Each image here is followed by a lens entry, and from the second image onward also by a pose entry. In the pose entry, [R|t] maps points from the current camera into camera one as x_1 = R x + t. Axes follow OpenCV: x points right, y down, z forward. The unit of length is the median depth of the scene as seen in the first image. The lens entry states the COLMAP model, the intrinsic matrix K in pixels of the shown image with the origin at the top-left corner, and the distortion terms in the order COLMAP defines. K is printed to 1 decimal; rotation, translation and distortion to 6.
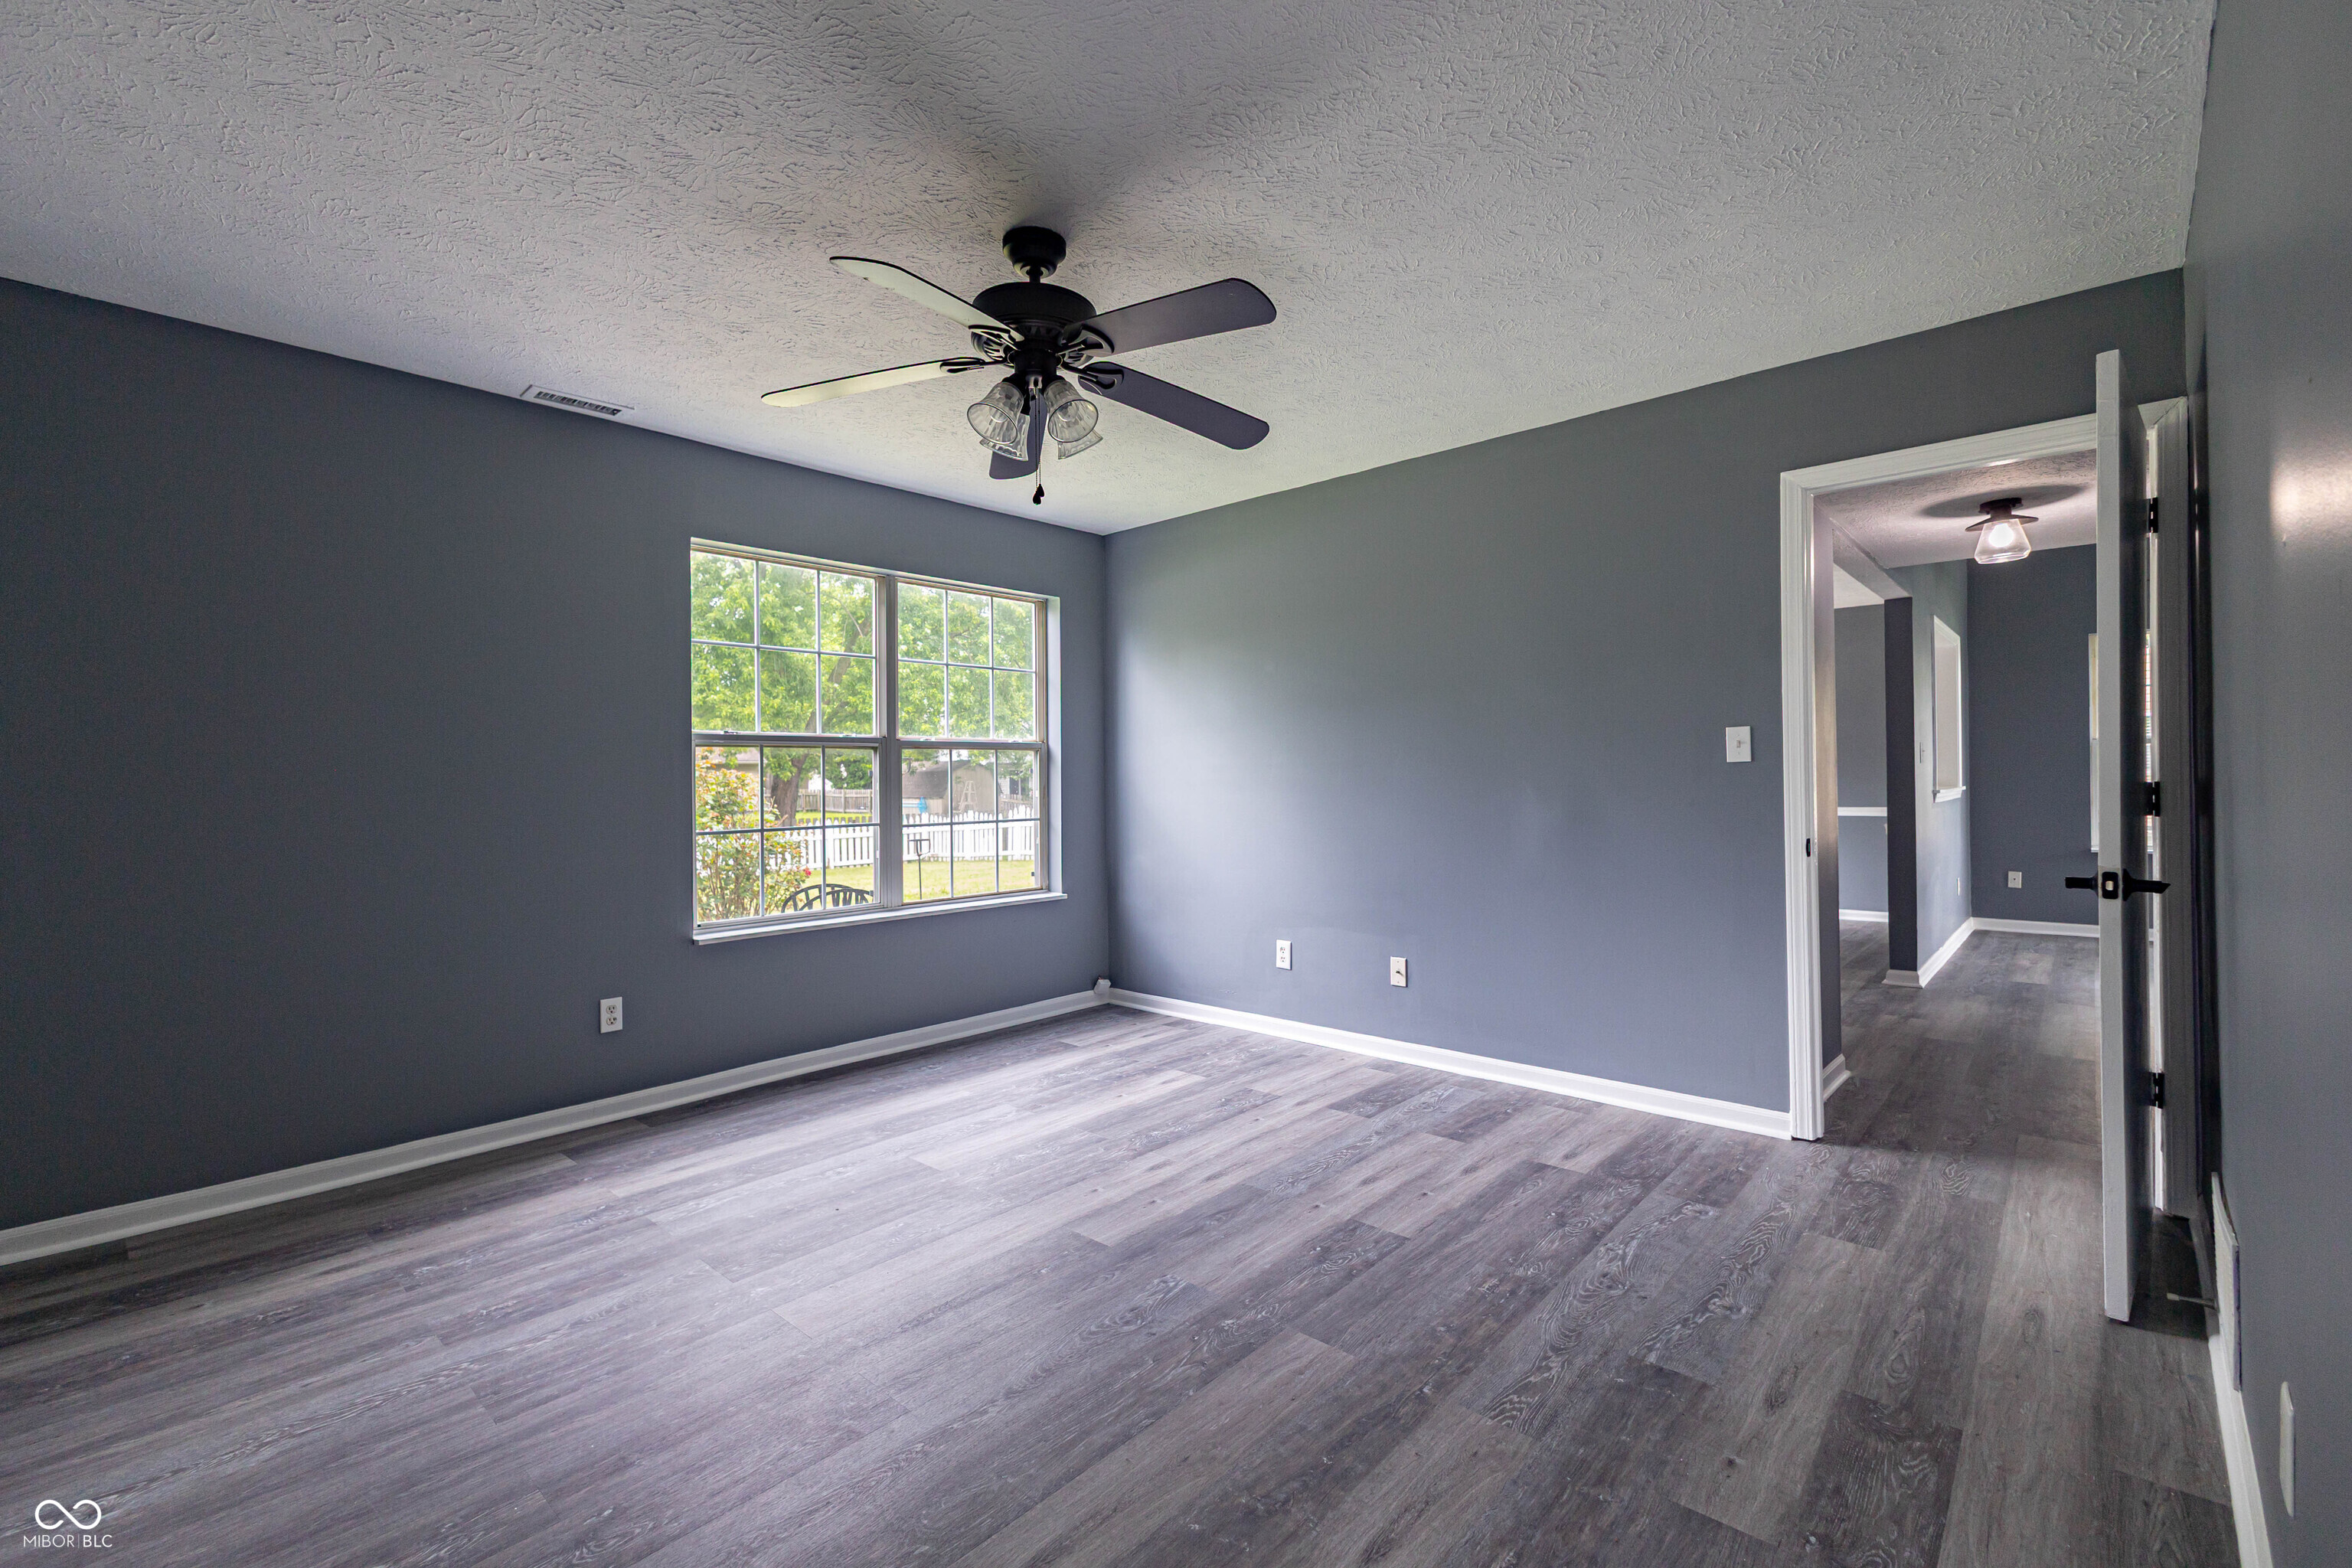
lens RADIAL K [[1012.0, 0, 1186.4], [0, 1012.0, 776.2], [0, 0, 1]] dist [0.007467, -0.000788]
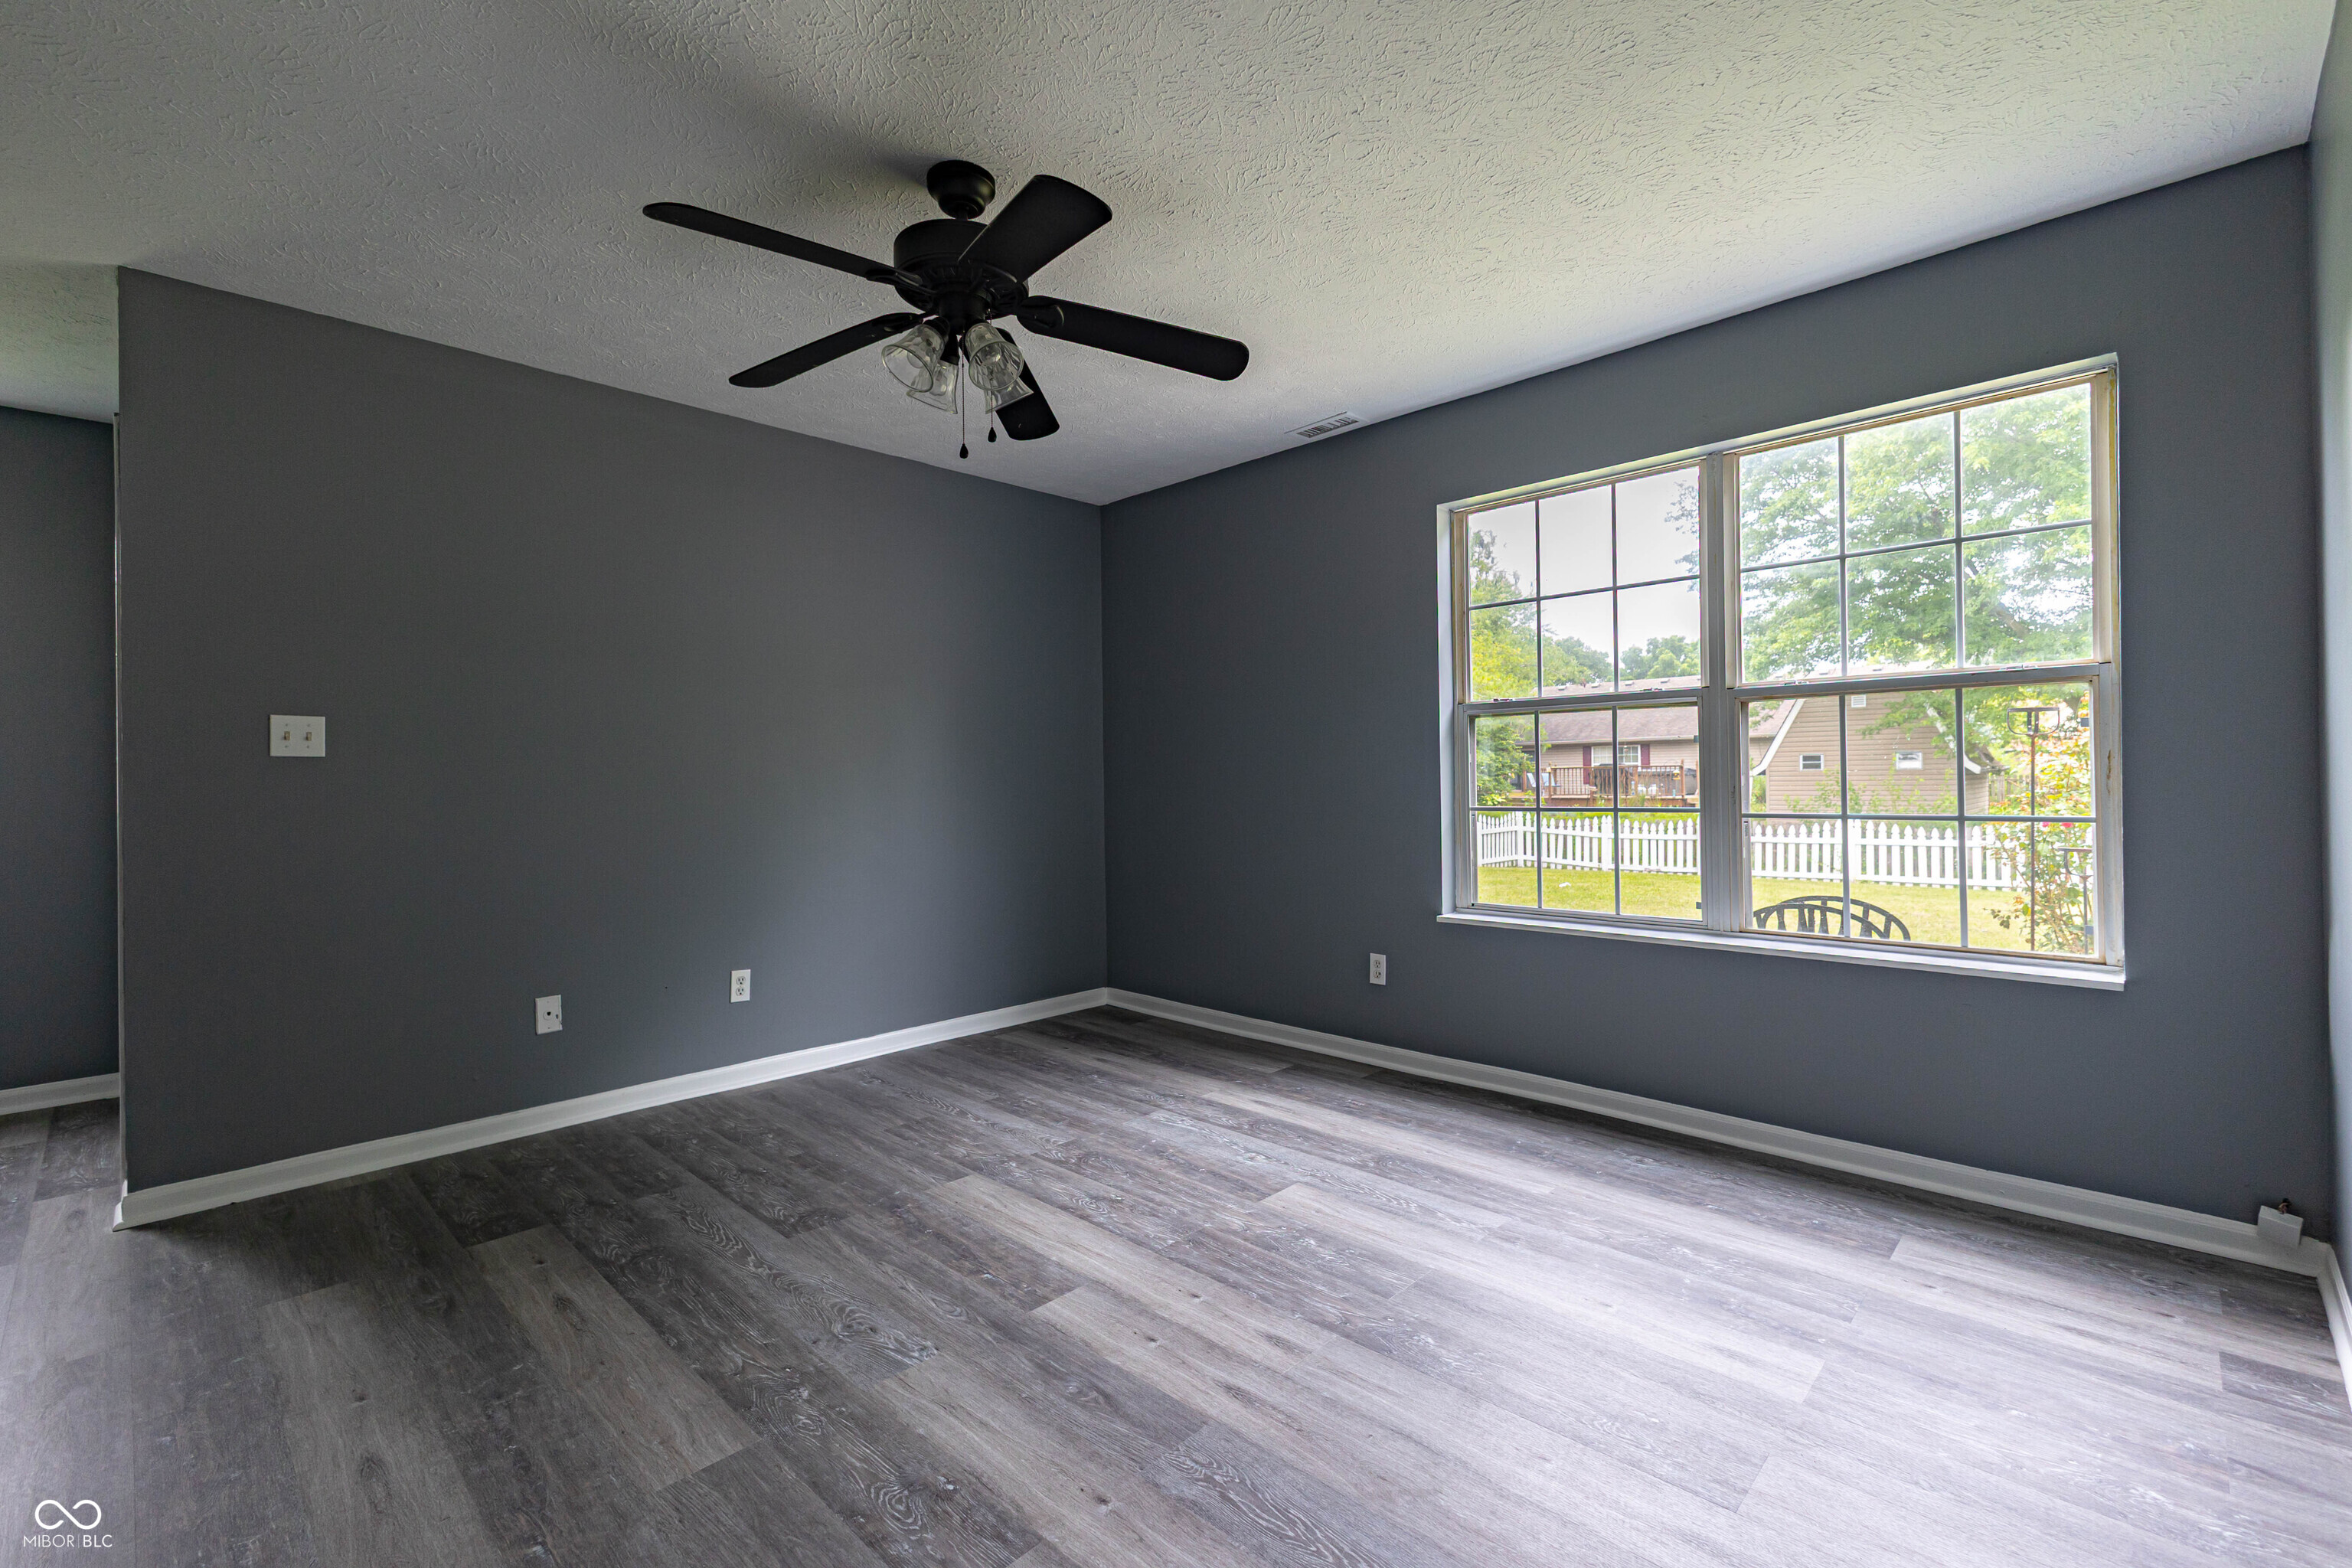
lens RADIAL K [[1012.0, 0, 1186.4], [0, 1012.0, 776.2], [0, 0, 1]] dist [0.007467, -0.000788]
pose [[-0.043390, 0.007436, -0.999031, 0.660578], [0.013800, 0.999881, 0.006843, 0.018782], [0.998963, -0.013489, -0.043487, 1.036446]]
